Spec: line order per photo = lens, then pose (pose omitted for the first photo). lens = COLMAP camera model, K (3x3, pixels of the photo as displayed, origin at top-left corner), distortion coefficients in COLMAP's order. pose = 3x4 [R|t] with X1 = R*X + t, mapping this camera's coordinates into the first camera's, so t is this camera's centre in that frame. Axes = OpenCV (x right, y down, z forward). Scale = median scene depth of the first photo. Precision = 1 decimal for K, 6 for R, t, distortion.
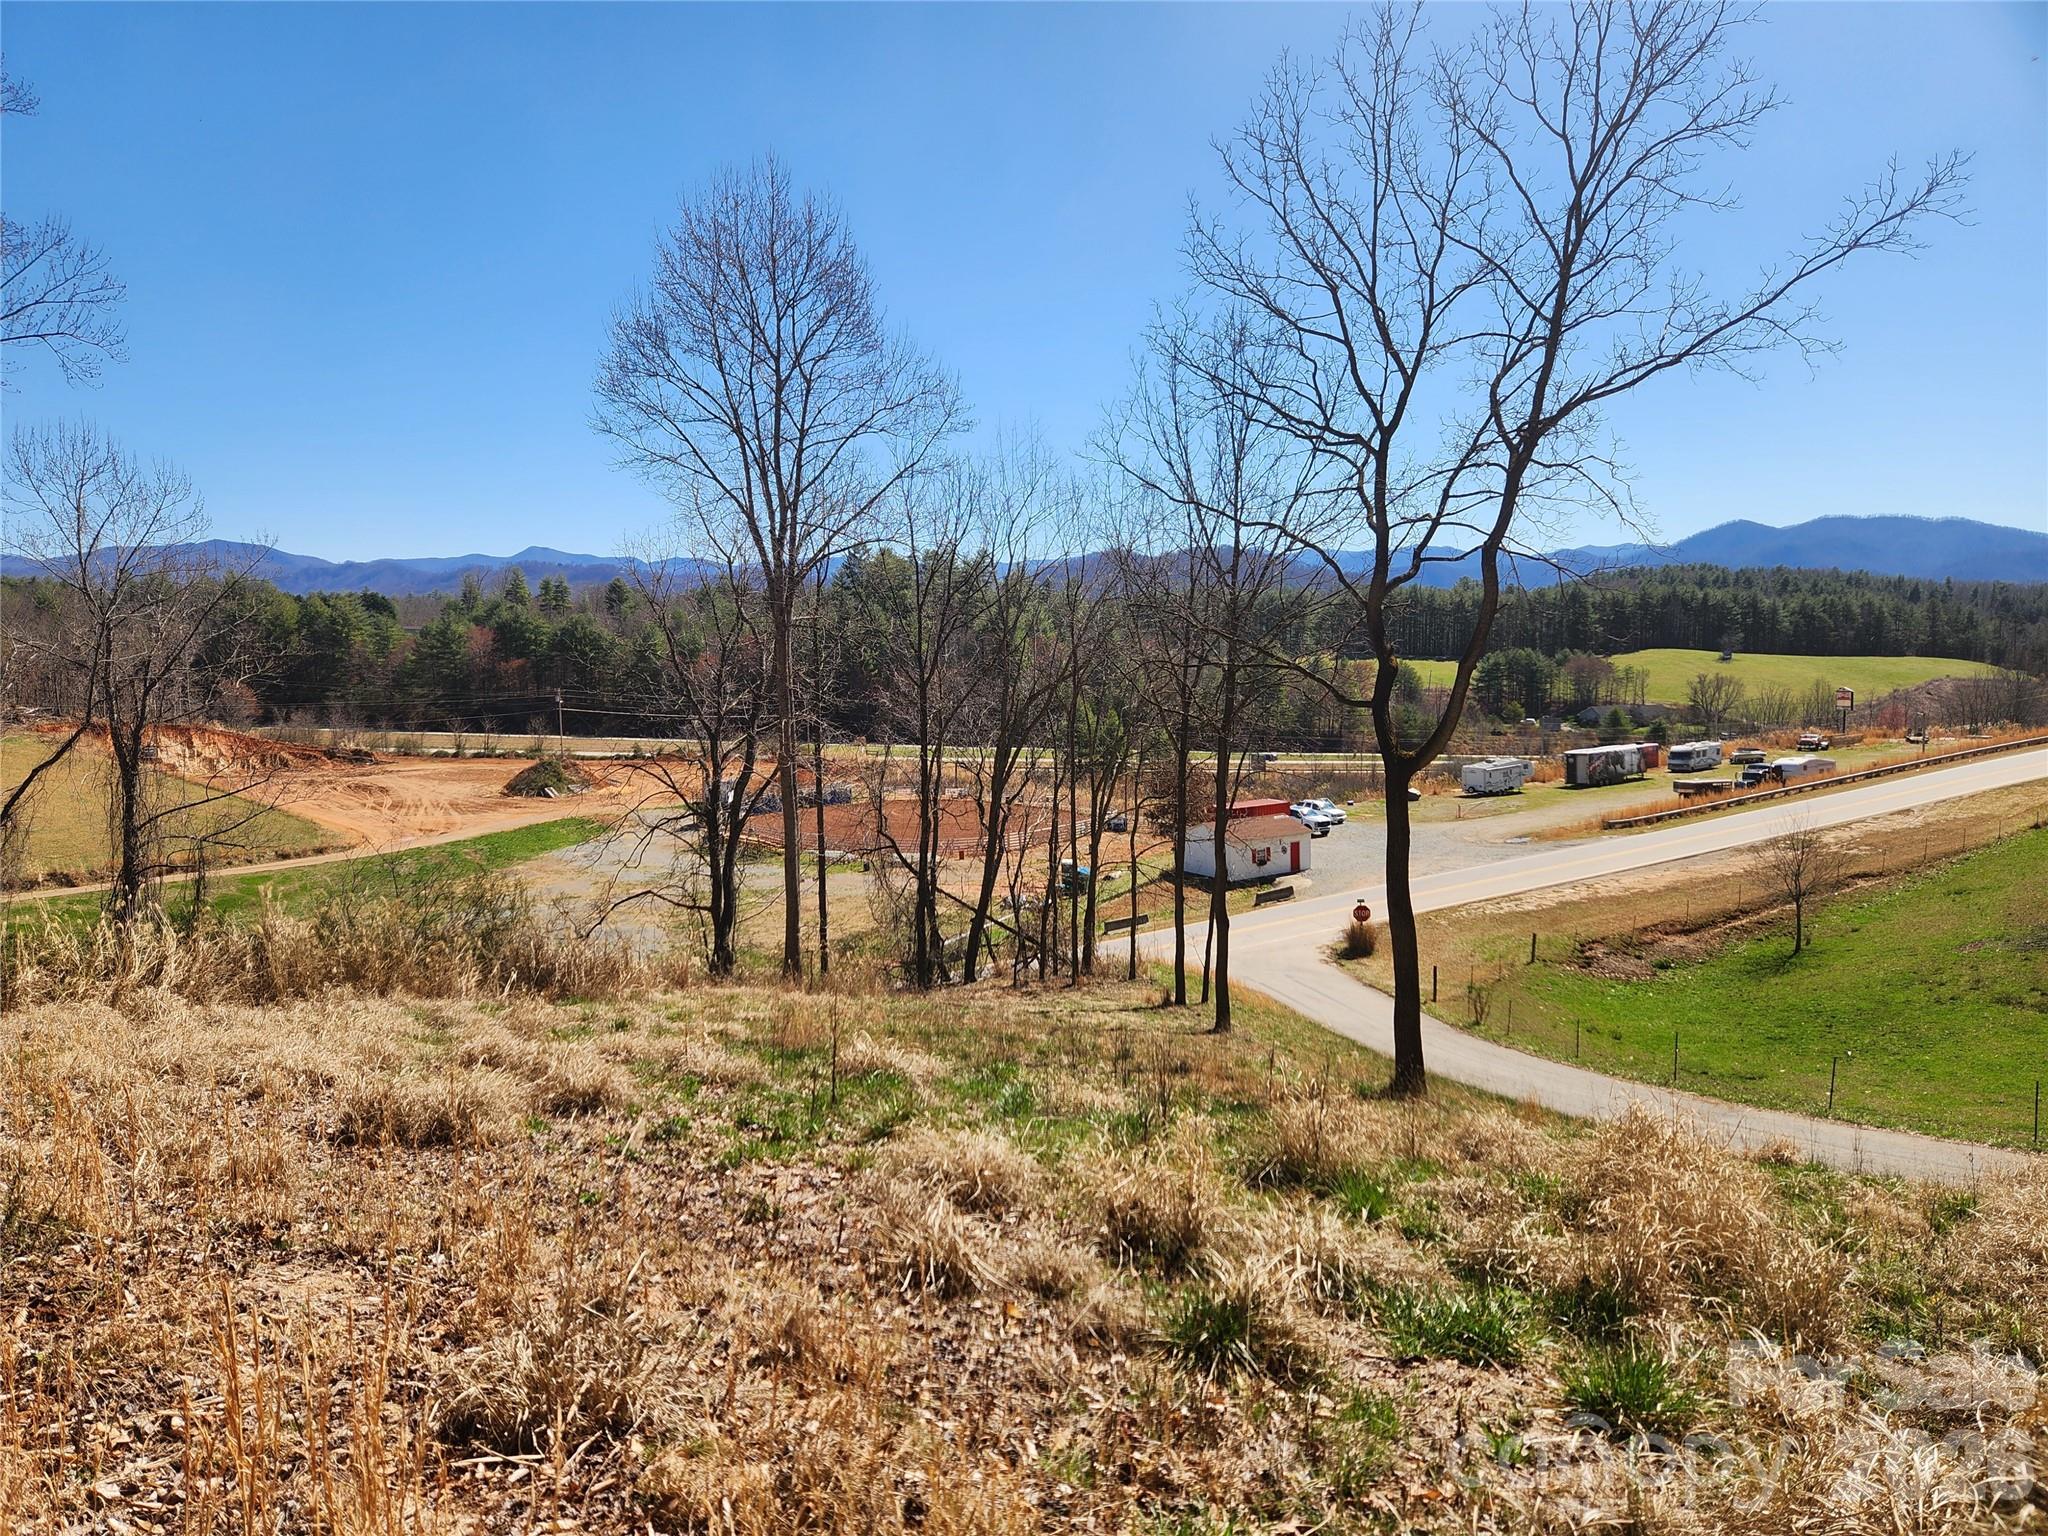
lens RADIAL K [[1362.3, 0, 998.9], [0, 1362.3, 758.2], [0, 0, 1]] dist [0.099621, -0.094632]
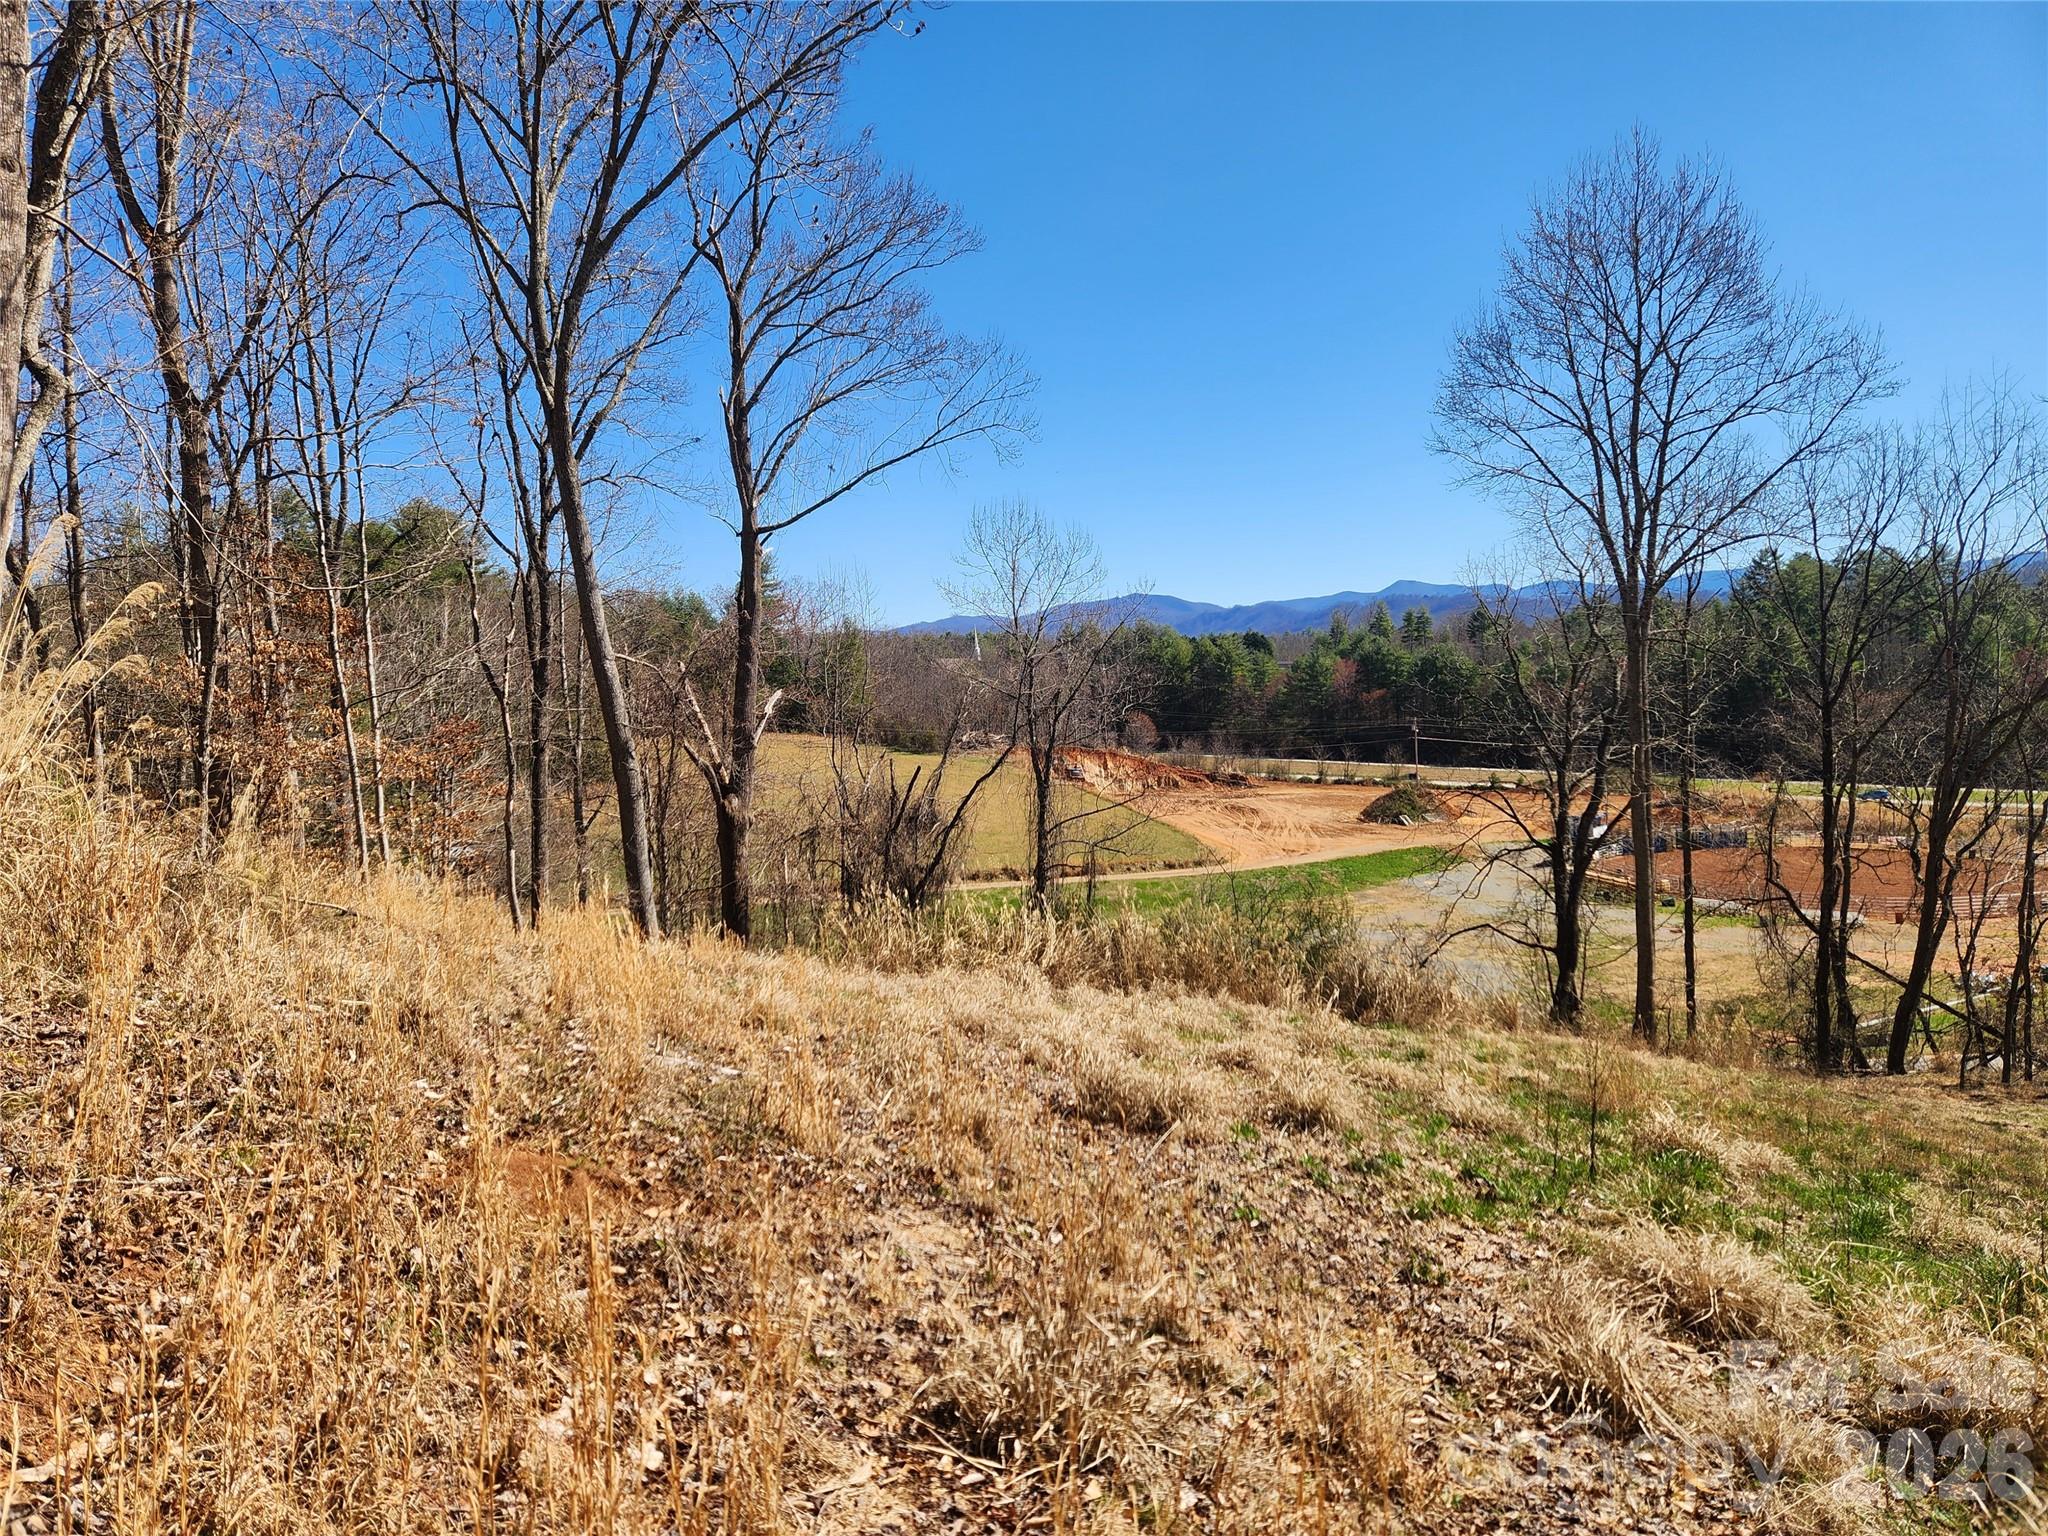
lens RADIAL K [[1361.3, 0, 1008.9], [0, 1361.3, 746.3], [0, 0, 1]] dist [0.087745, -0.067167]
pose [[0.824458, 0.009150, -0.565849, 0.014040], [-0.026436, 0.999400, -0.022358, 0.003261], [0.565305, 0.033392, 0.824206, 0.016860]]
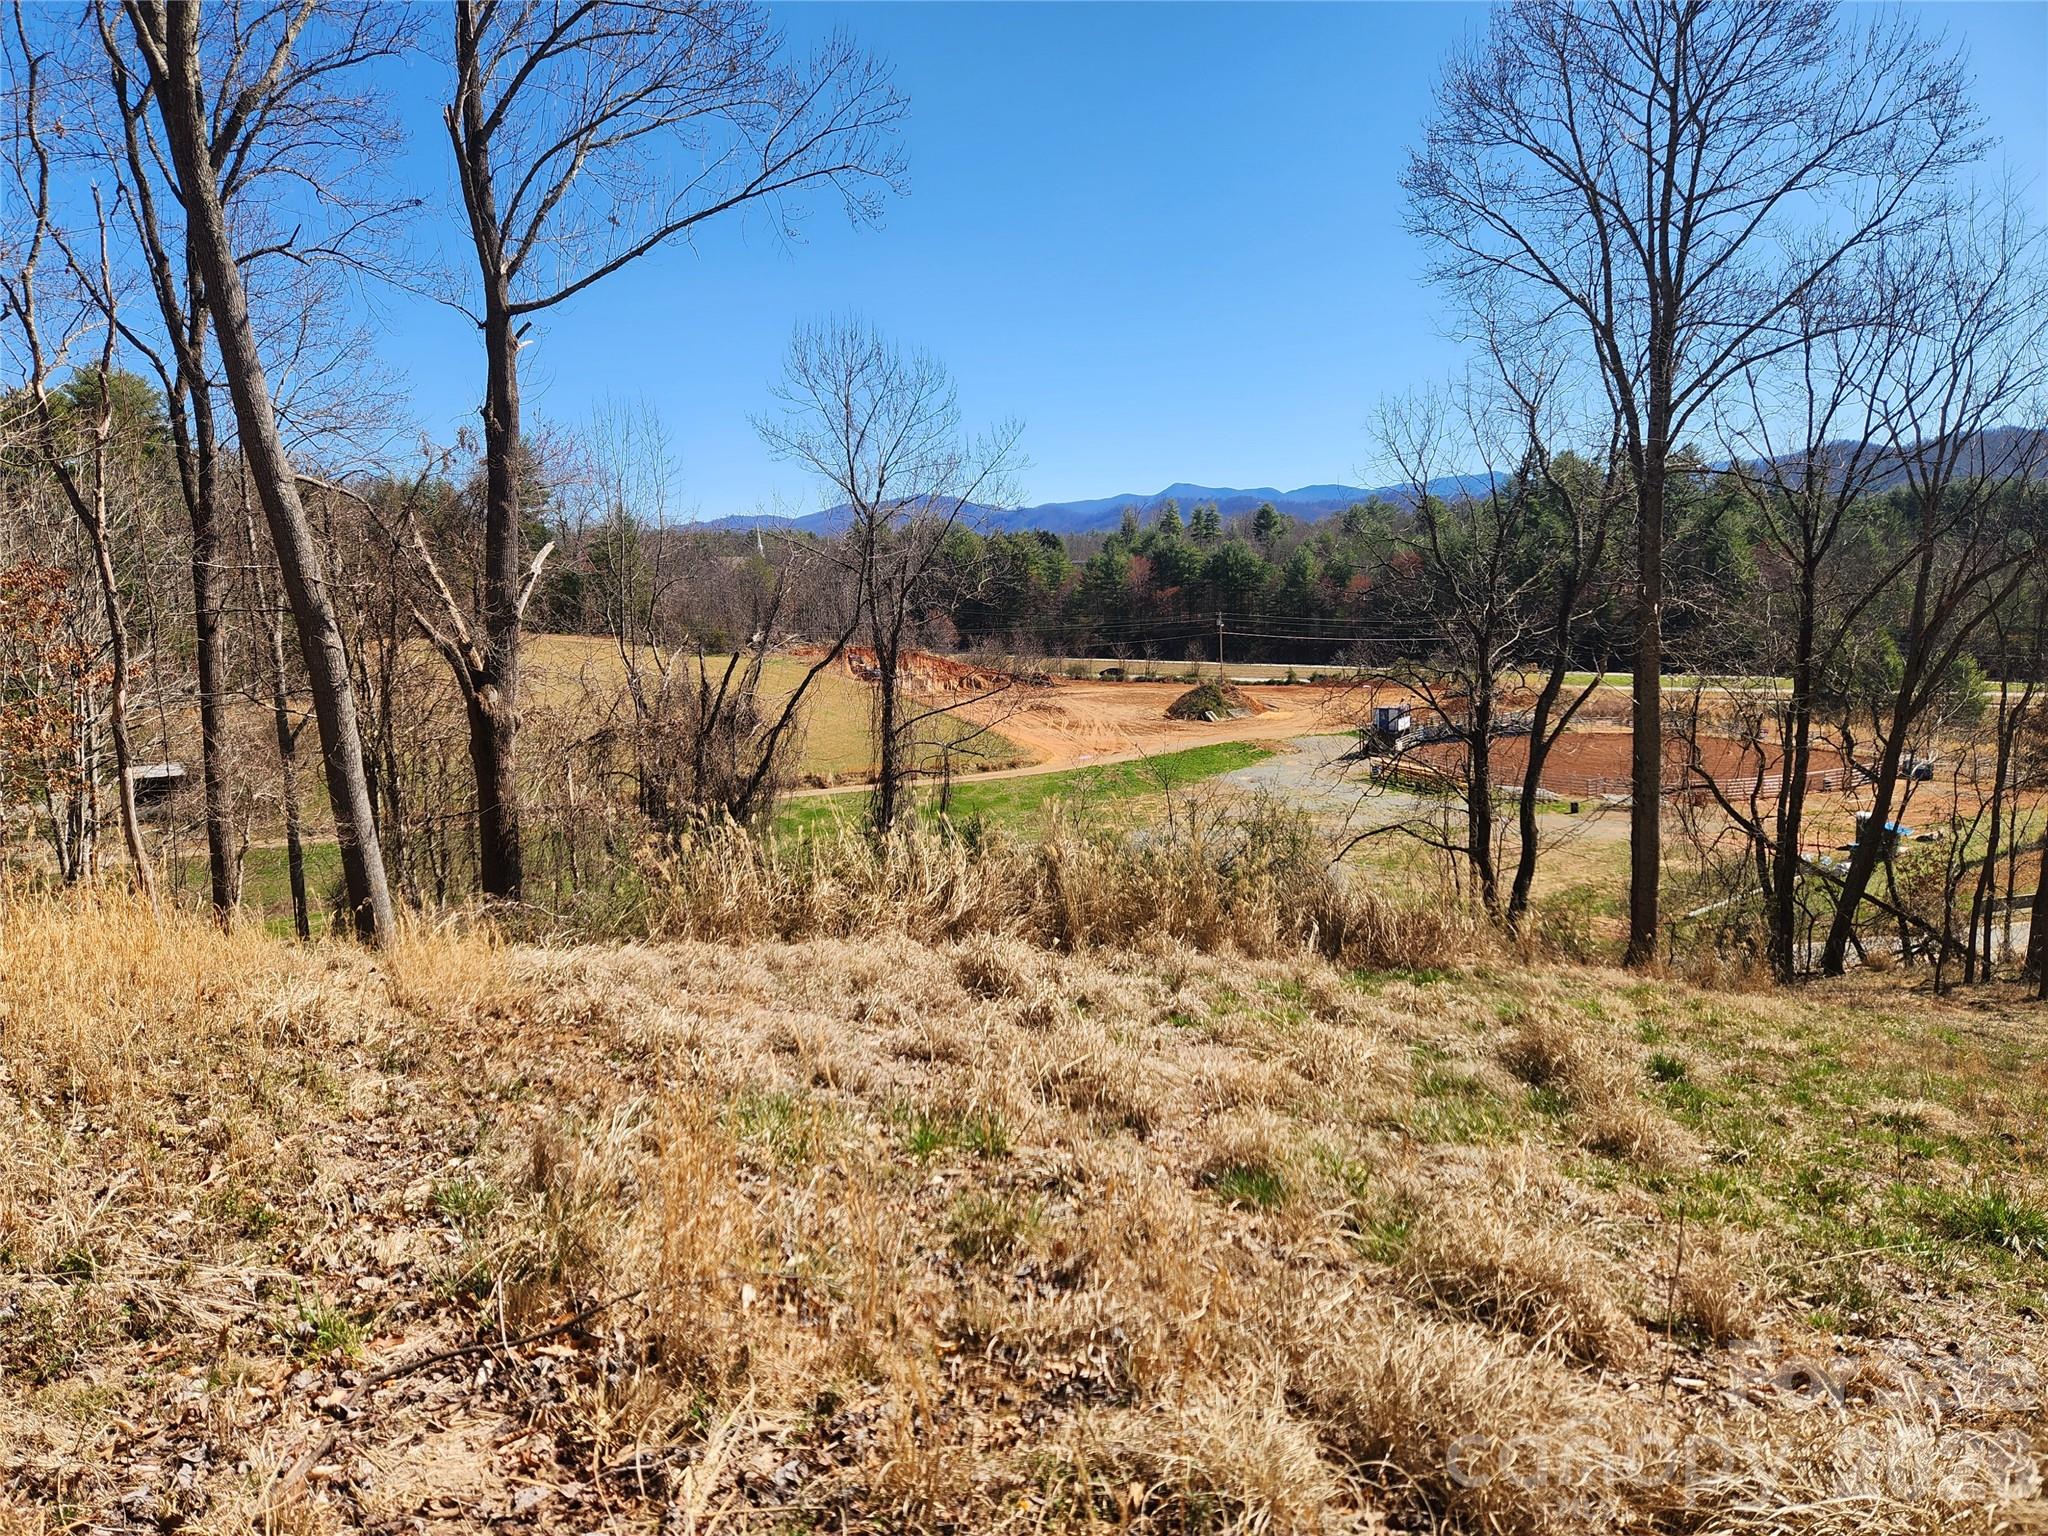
lens RADIAL K [[1362.3, 0, 998.9], [0, 1362.3, 758.2], [0, 0, 1]] dist [0.099621, -0.094632]
pose [[0.899729, 0.033702, -0.435146, -0.123638], [-0.011485, 0.998497, 0.053587, 0.014850], [0.436298, -0.043216, 0.898764, 0.154762]]
